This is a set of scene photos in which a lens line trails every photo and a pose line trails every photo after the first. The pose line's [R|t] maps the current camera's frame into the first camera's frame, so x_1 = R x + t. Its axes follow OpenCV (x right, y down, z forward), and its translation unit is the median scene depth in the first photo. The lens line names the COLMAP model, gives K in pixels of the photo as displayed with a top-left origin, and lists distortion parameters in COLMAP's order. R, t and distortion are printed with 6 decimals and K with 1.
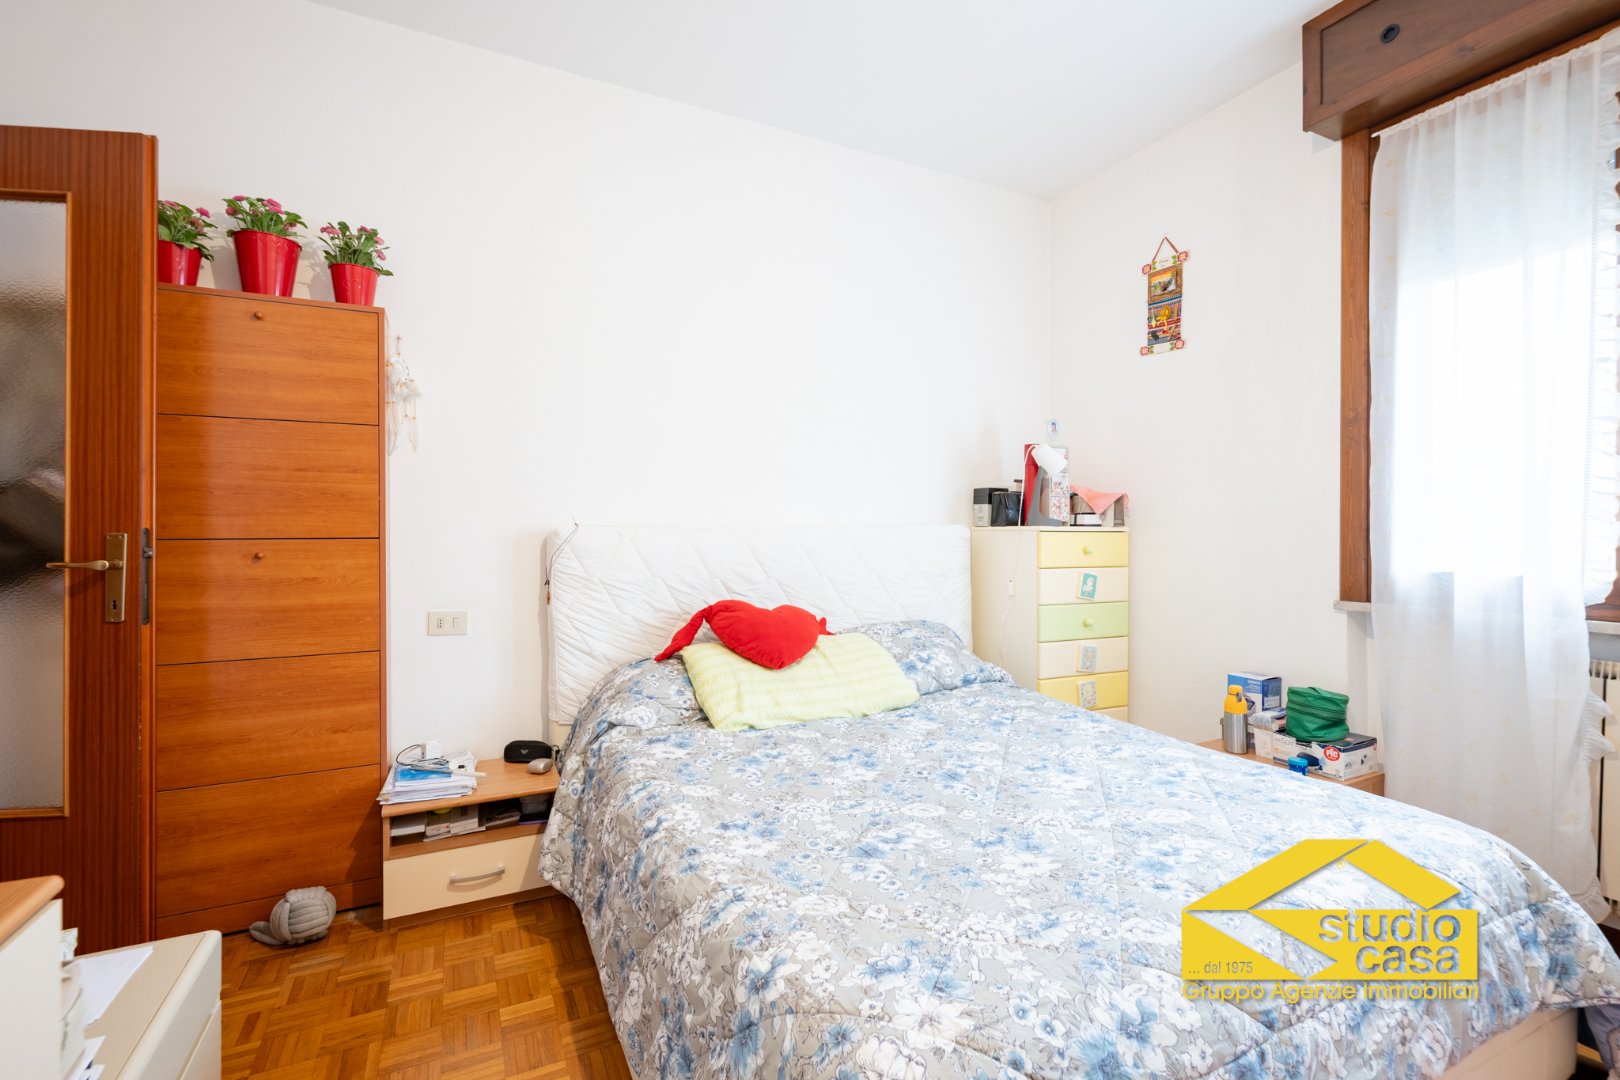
lens RADIAL K [[723.3, 0, 812.0], [0, 723.3, 530.4], [0, 0, 1]] dist [-0.001622, 0.000013]
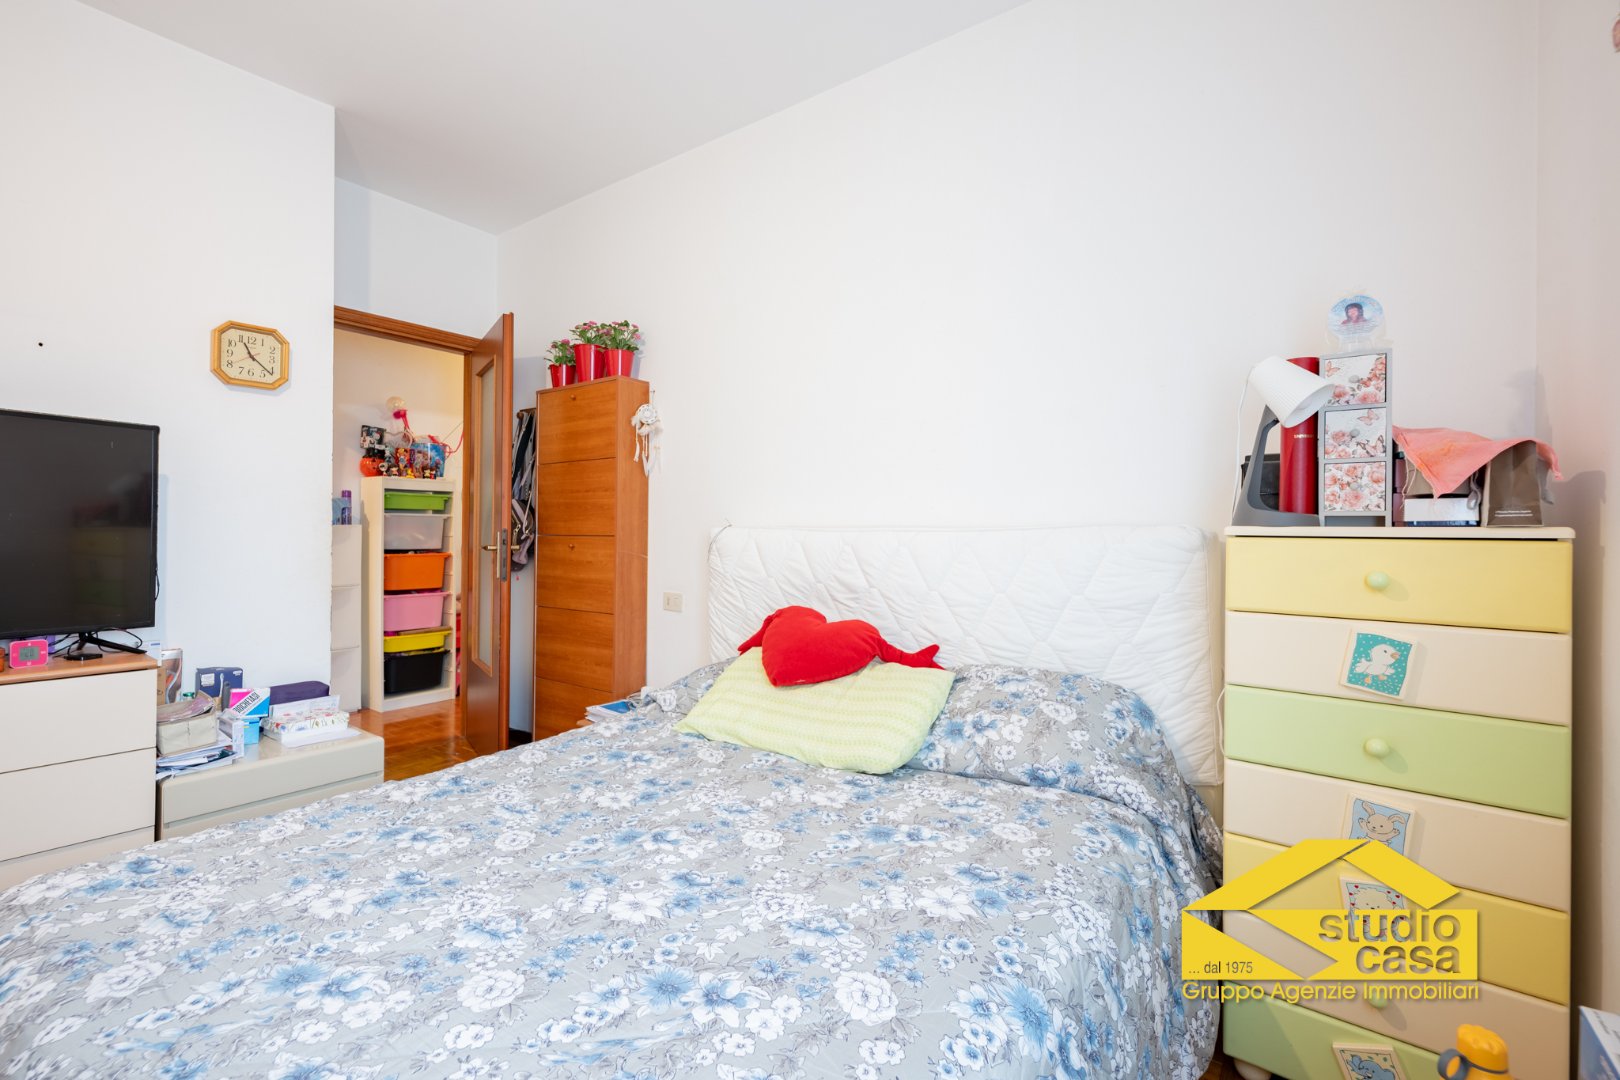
lens RADIAL K [[716.2, 0, 810.8], [0, 716.2, 529.0], [0, 0, 1]] dist [-0.001022, -0.000049]
pose [[0.457603, -0.001075, -0.889156, 0.835433], [-0.007520, 0.999959, -0.005080, 0.001171], [0.889125, 0.009011, 0.457577, 0.687335]]
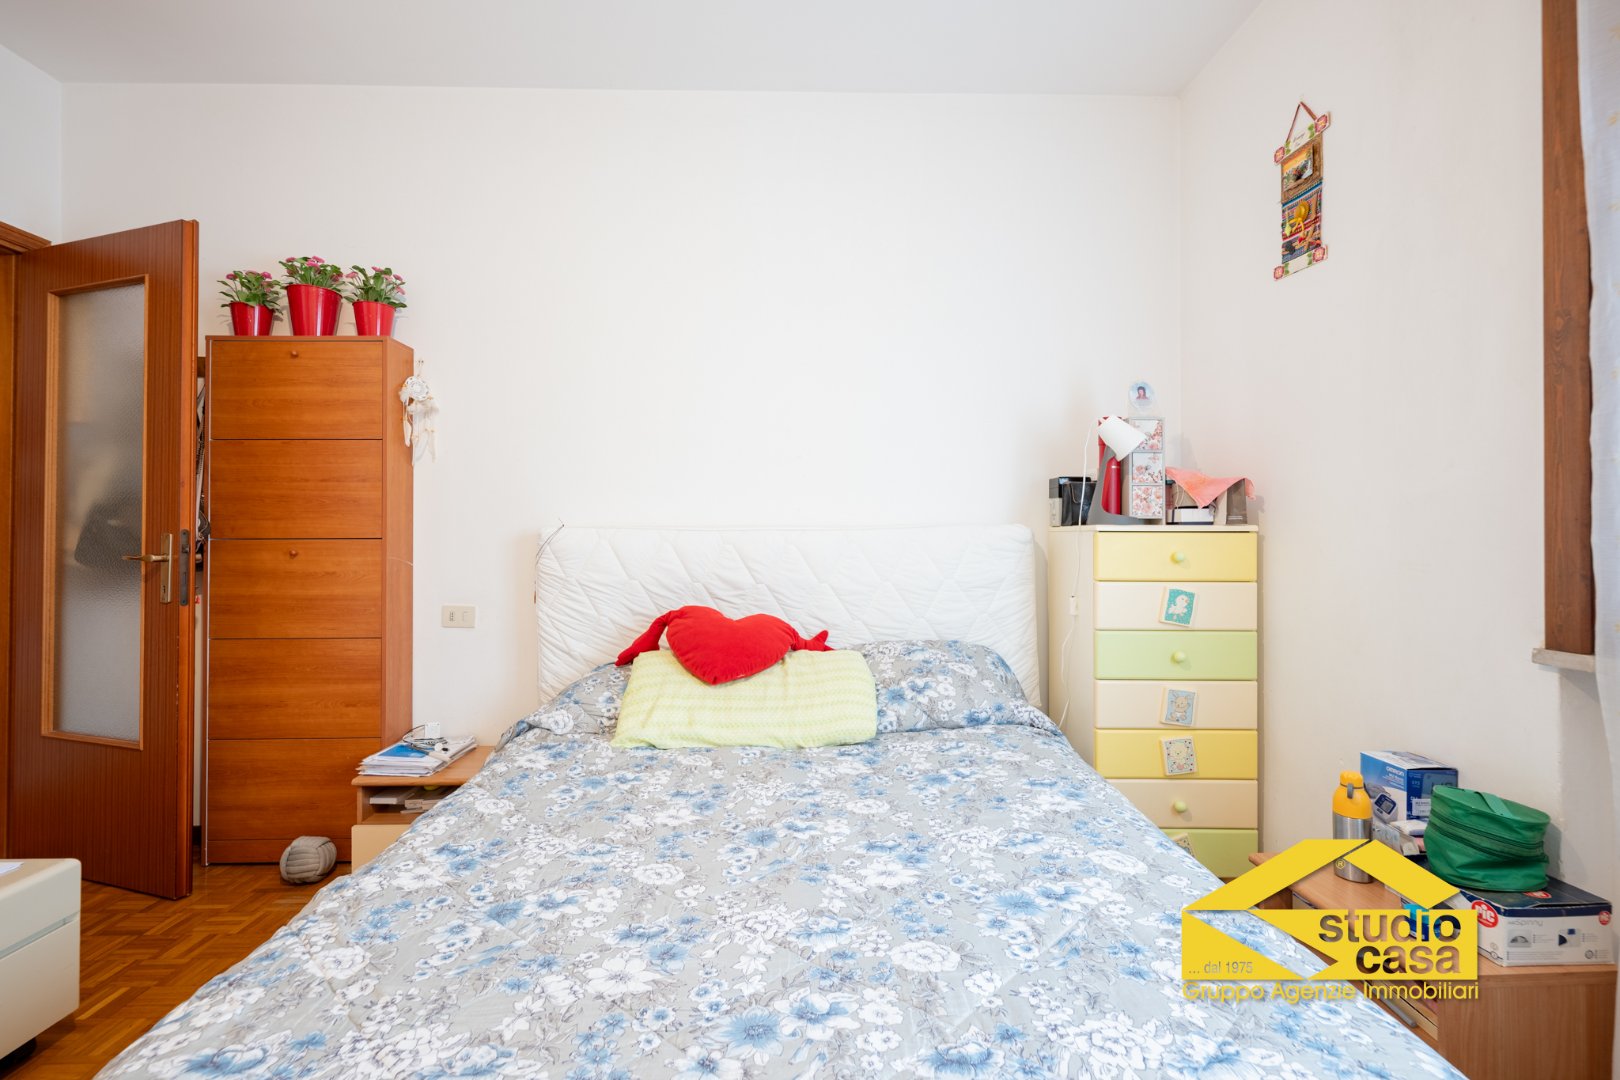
lens RADIAL K [[723.3, 0, 812.0], [0, 723.3, 530.4], [0, 0, 1]] dist [-0.001622, 0.000013]
pose [[0.905776, -0.004606, -0.423732, 0.489213], [0.001065, 0.999963, -0.008592, 0.008161], [0.423756, 0.007331, 0.905747, 0.254666]]
